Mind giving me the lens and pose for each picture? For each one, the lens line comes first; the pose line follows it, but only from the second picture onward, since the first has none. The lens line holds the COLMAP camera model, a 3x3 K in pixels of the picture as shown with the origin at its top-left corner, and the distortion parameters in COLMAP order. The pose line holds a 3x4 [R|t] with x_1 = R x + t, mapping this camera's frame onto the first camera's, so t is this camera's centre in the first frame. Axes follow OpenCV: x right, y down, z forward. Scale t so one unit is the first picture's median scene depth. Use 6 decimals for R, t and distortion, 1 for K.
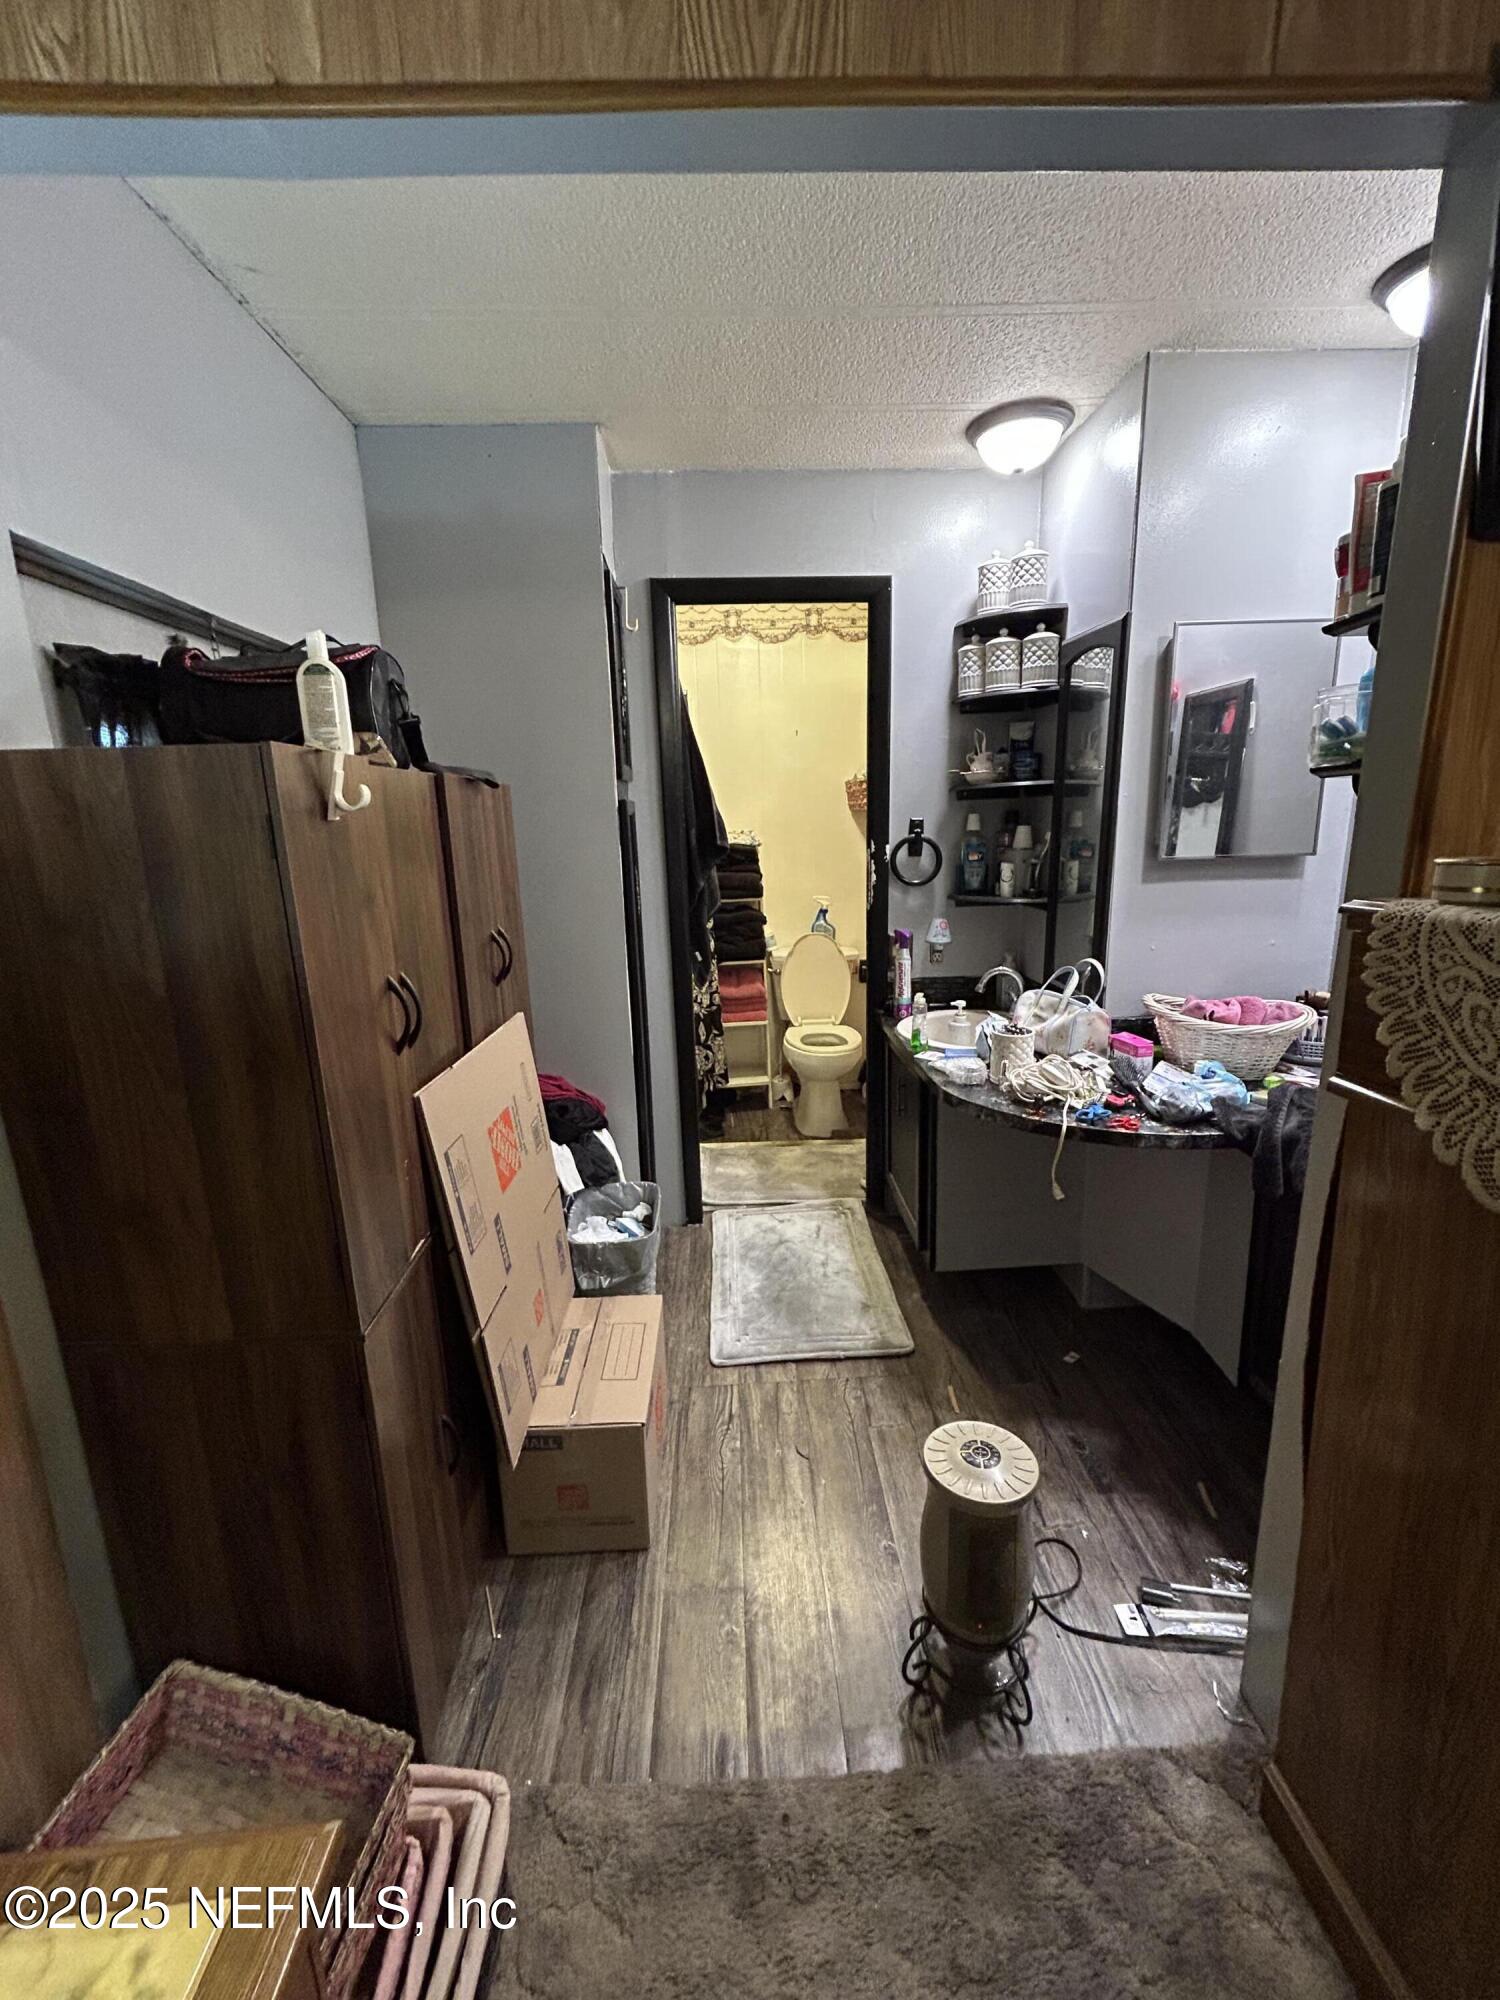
lens RADIAL K [[813.8, 0, 751.7], [0, 813.8, 1002.2], [0, 0, 1]] dist [0.000187, -0.000129]
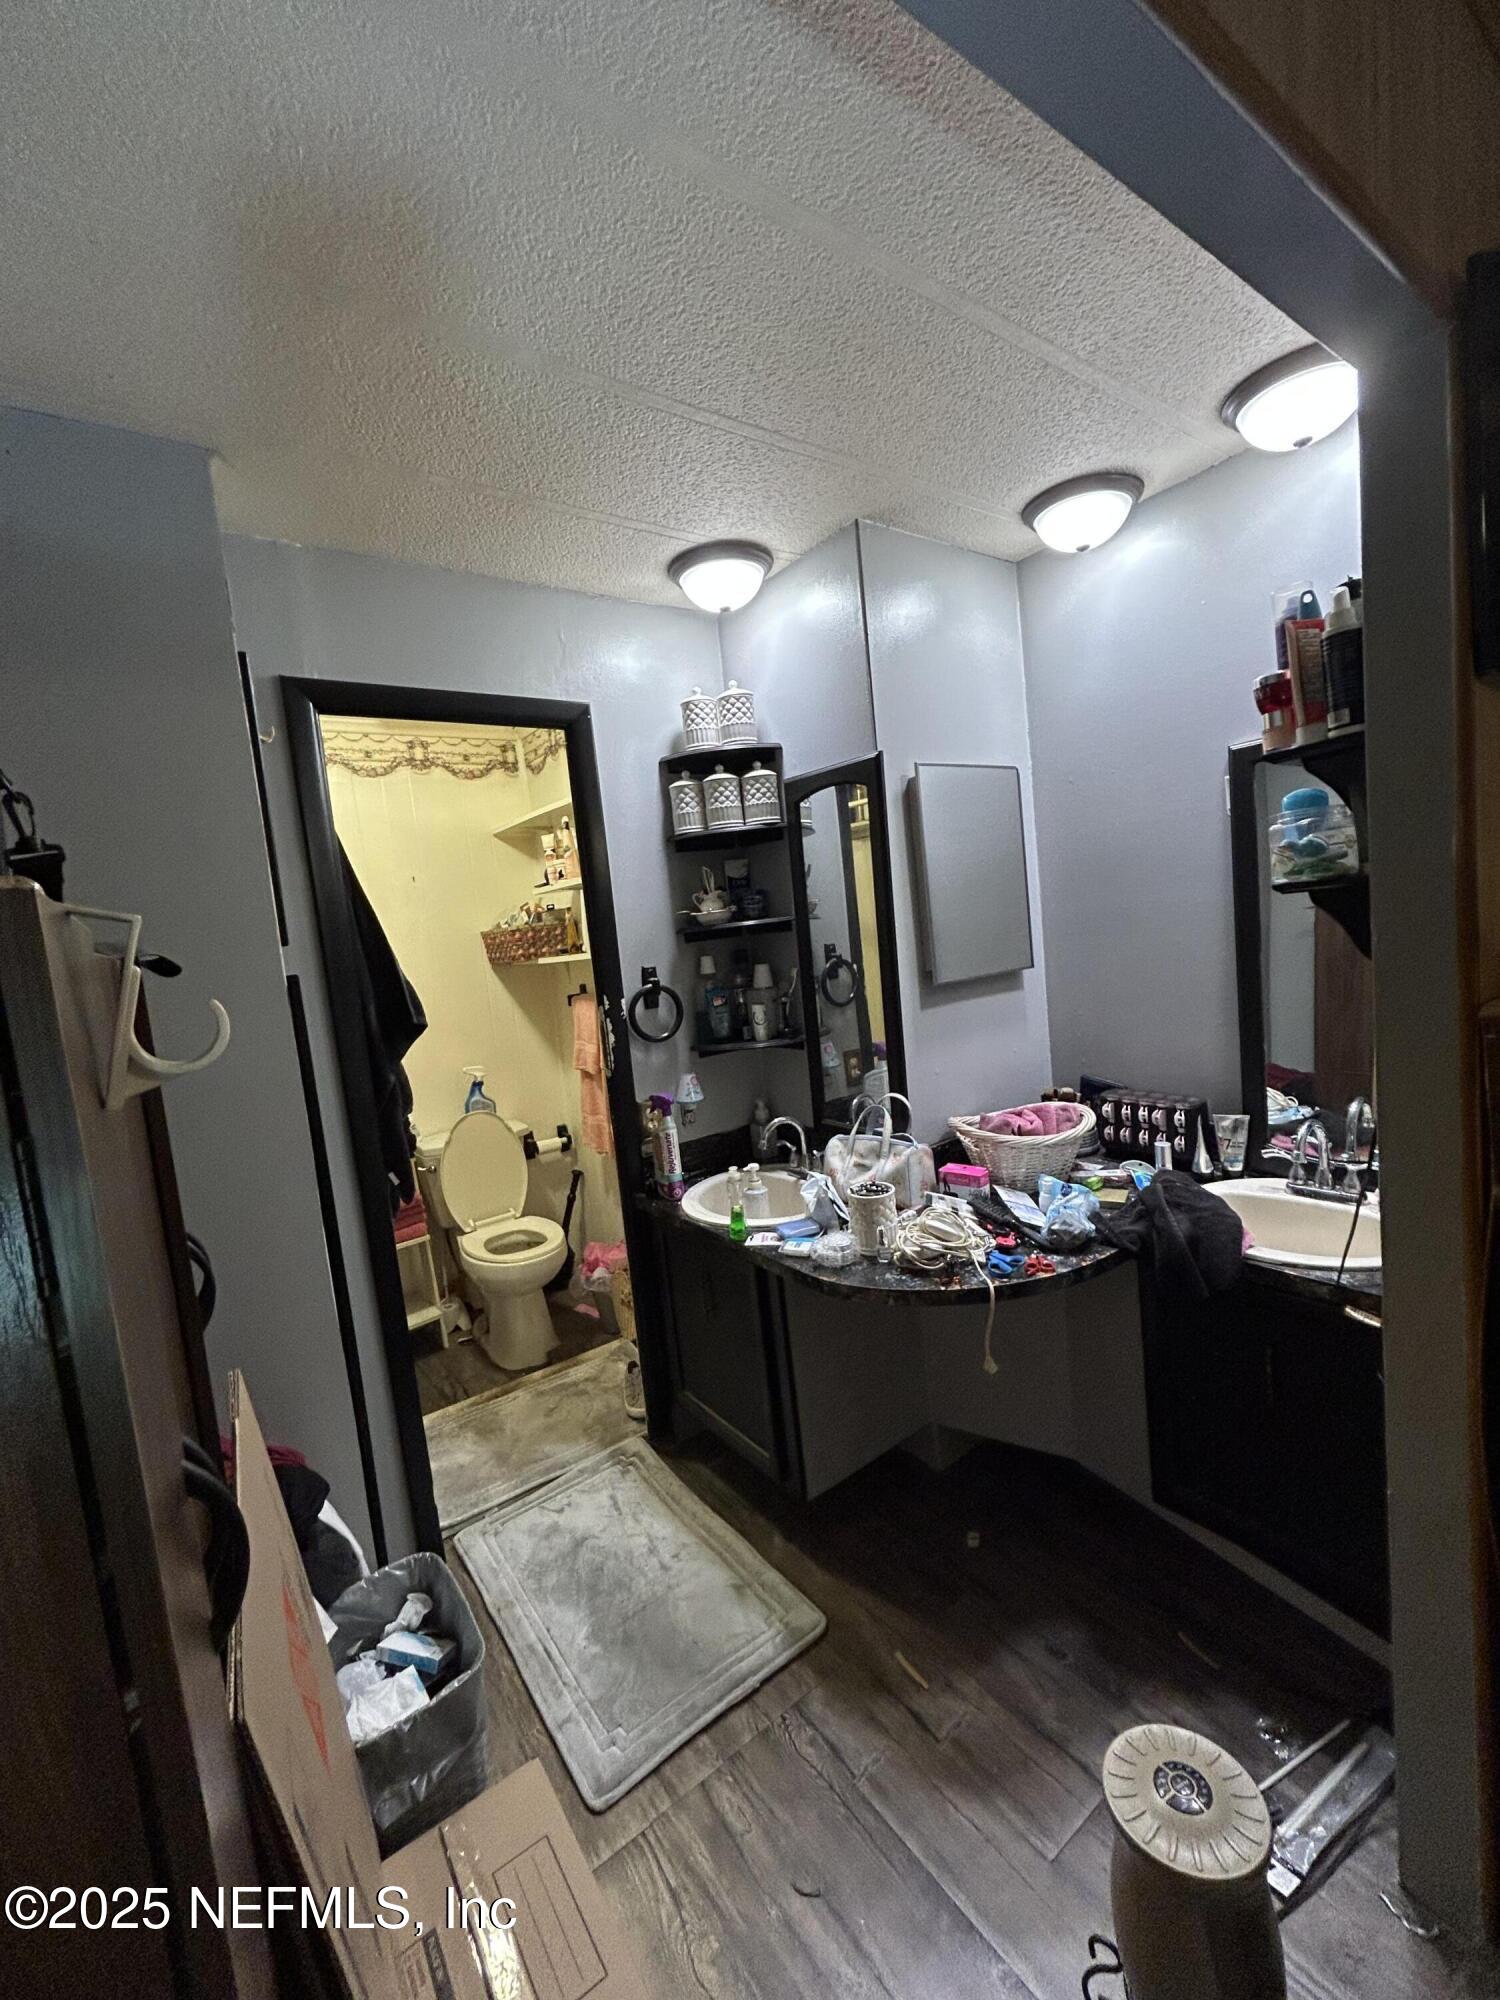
lens RADIAL K [[813.8, 0, 751.3], [0, 813.8, 1002.3], [0, 0, 1]] dist [0.000187, -0.000129]
pose [[0.831173, -0.108714, 0.545283, -0.208264], [0.199387, 0.973751, -0.109787, -0.077983], [-0.519034, 0.199974, 0.831032, 0.247896]]
